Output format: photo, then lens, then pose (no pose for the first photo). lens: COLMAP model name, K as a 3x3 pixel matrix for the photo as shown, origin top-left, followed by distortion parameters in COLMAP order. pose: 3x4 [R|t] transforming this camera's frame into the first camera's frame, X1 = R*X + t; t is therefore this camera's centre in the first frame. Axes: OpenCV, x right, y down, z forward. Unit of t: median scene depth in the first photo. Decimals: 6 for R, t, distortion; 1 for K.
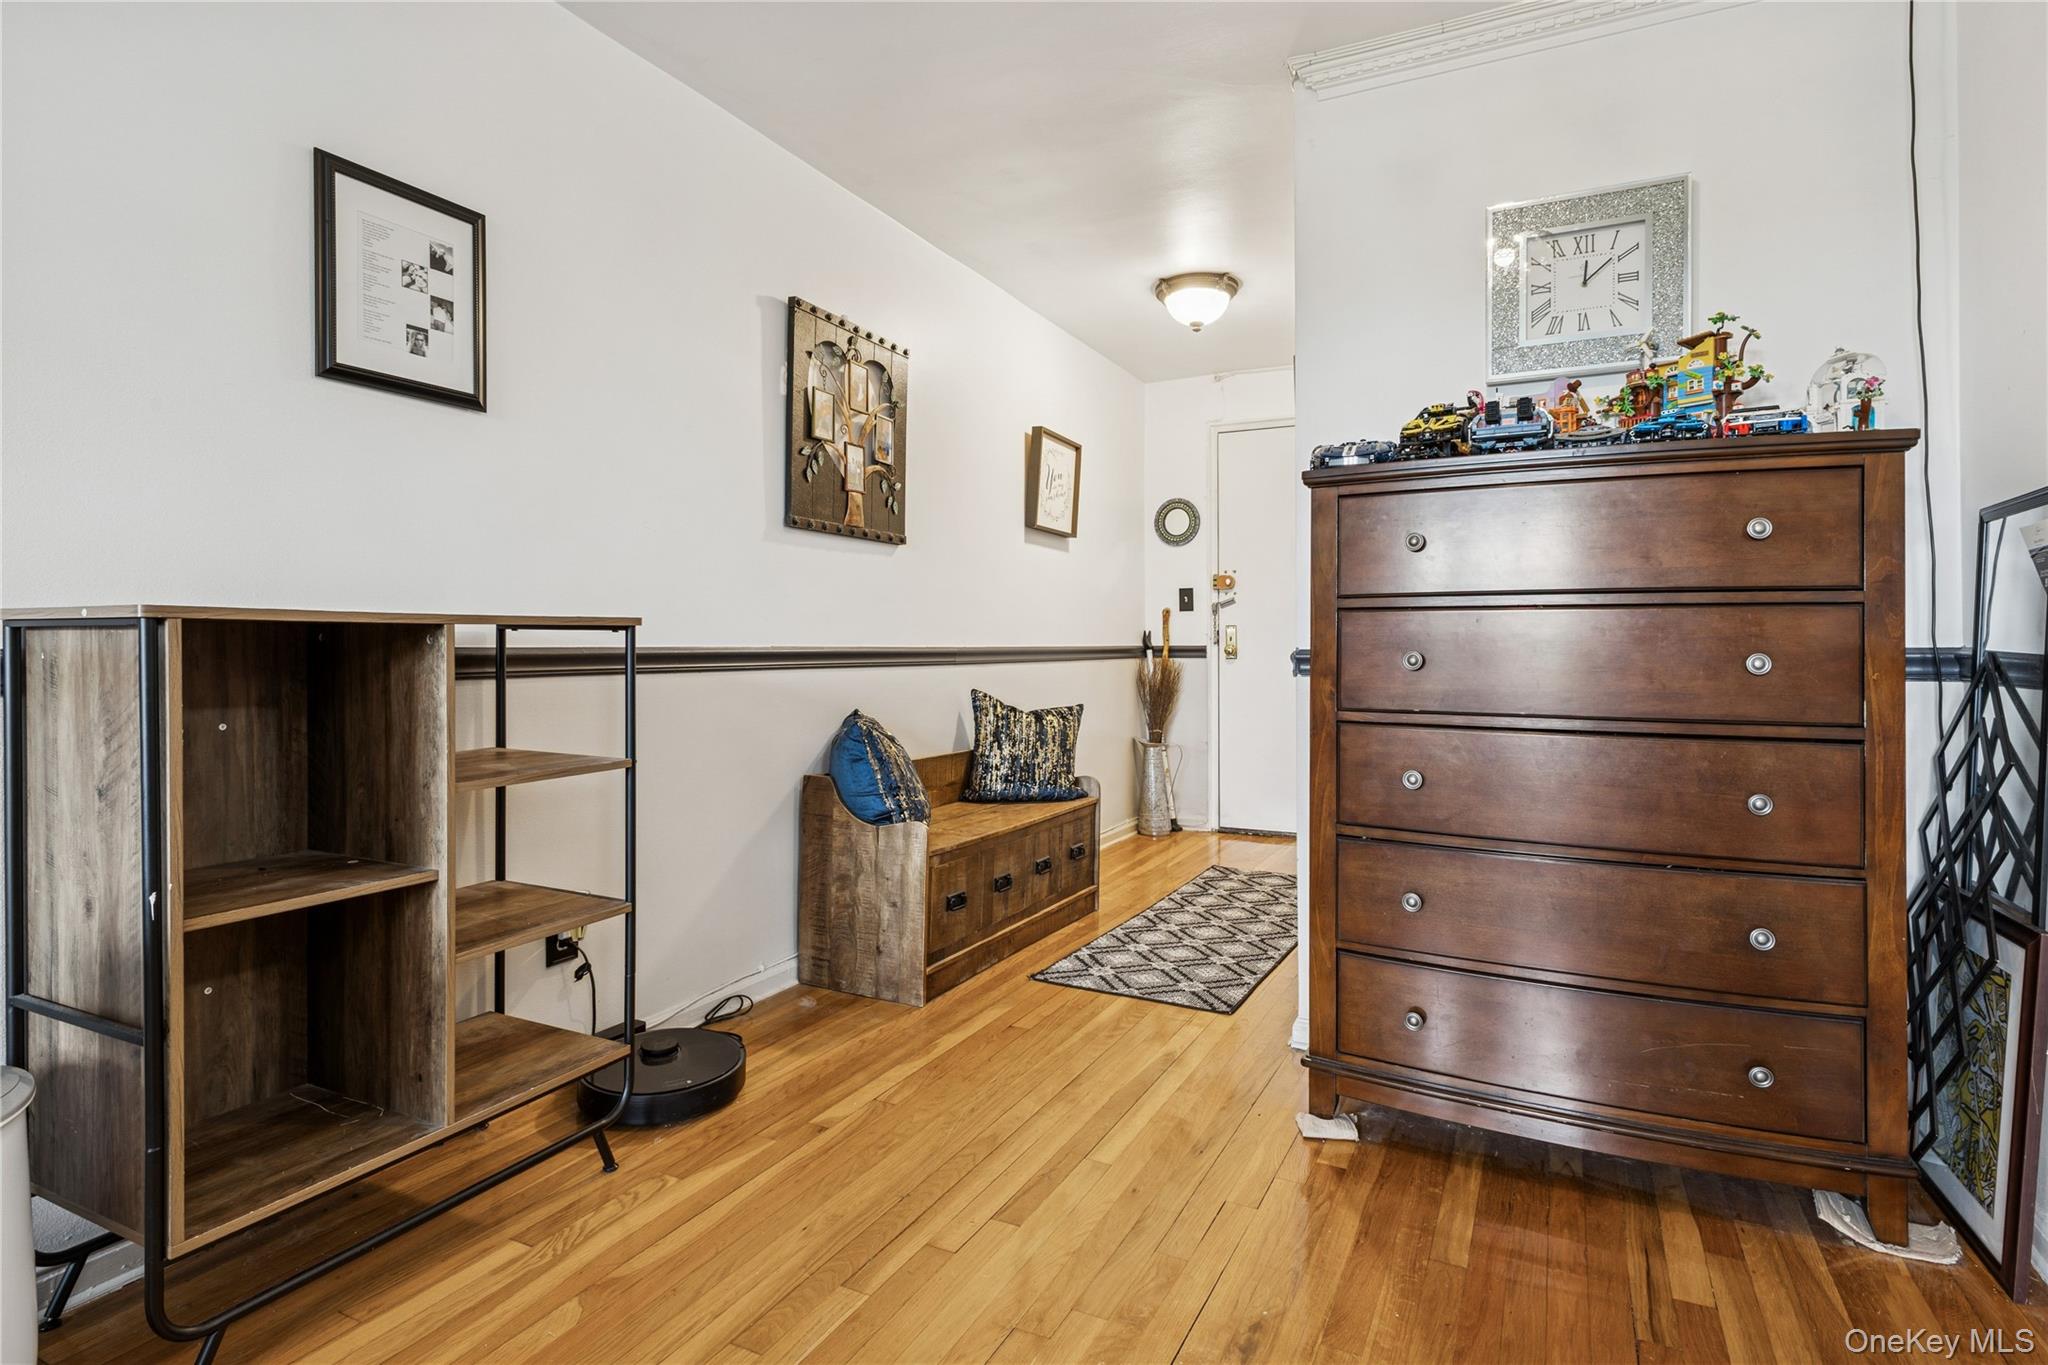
lens RADIAL K [[1019.7, 0, 1067.0], [0, 1019.7, 650.2], [0, 0, 1]] dist [0.013294, -0.001631]
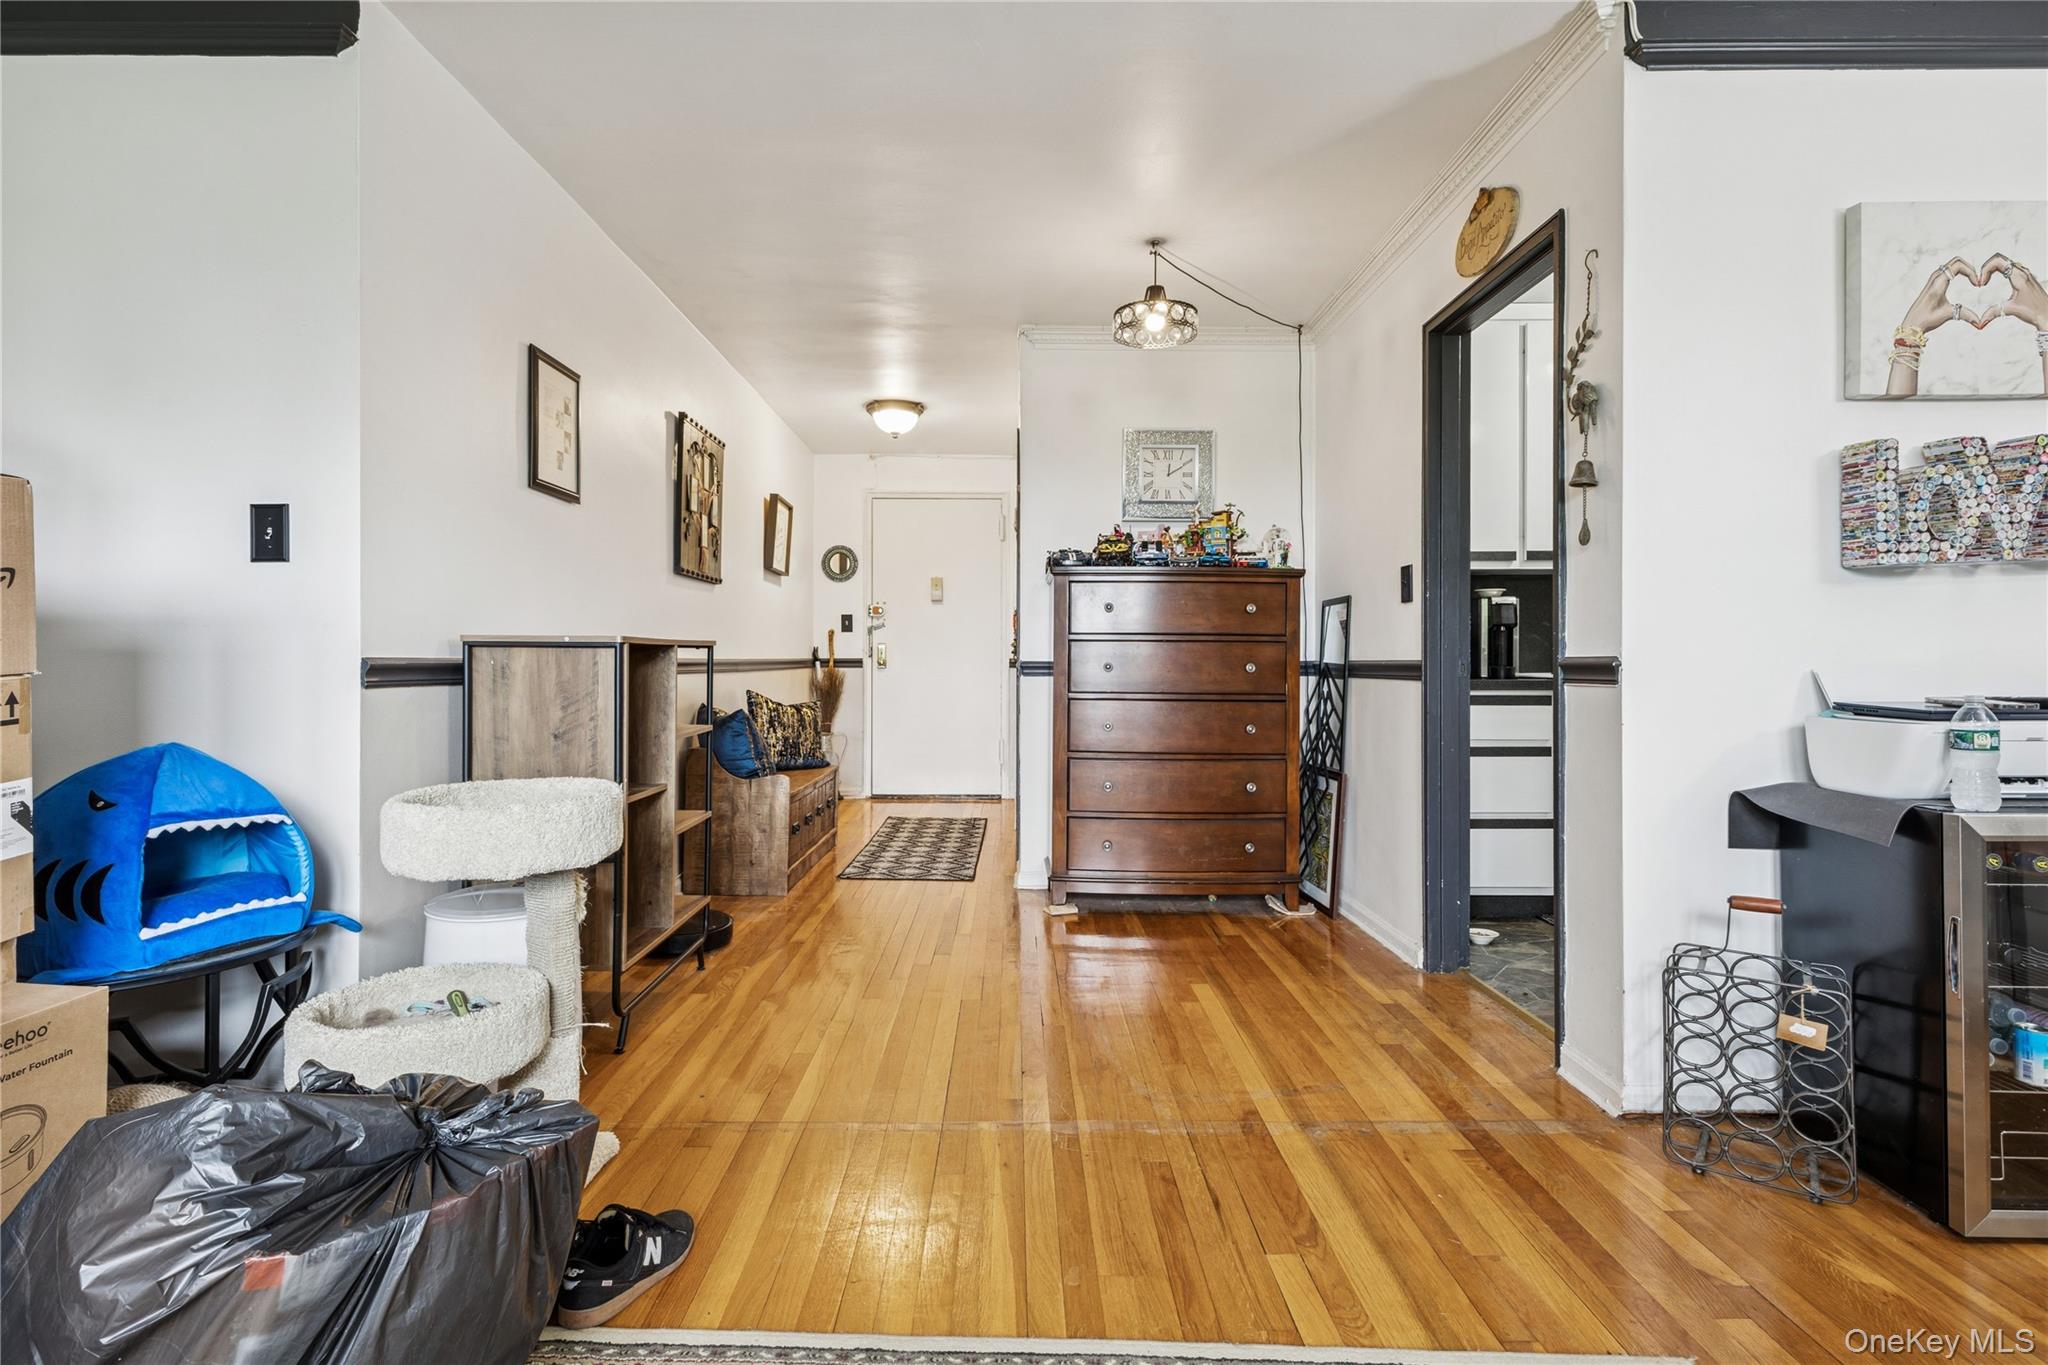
lens RADIAL K [[1019.7, 0, 1019.3], [0, 1019.7, 678.0], [0, 0, 1]] dist [0.013294, -0.001631]
pose [[0.893754, -0.004490, 0.448534, -0.654230], [-0.002242, 0.999893, 0.014477, 0.003353], [-0.448551, -0.013945, 0.893648, -0.650343]]
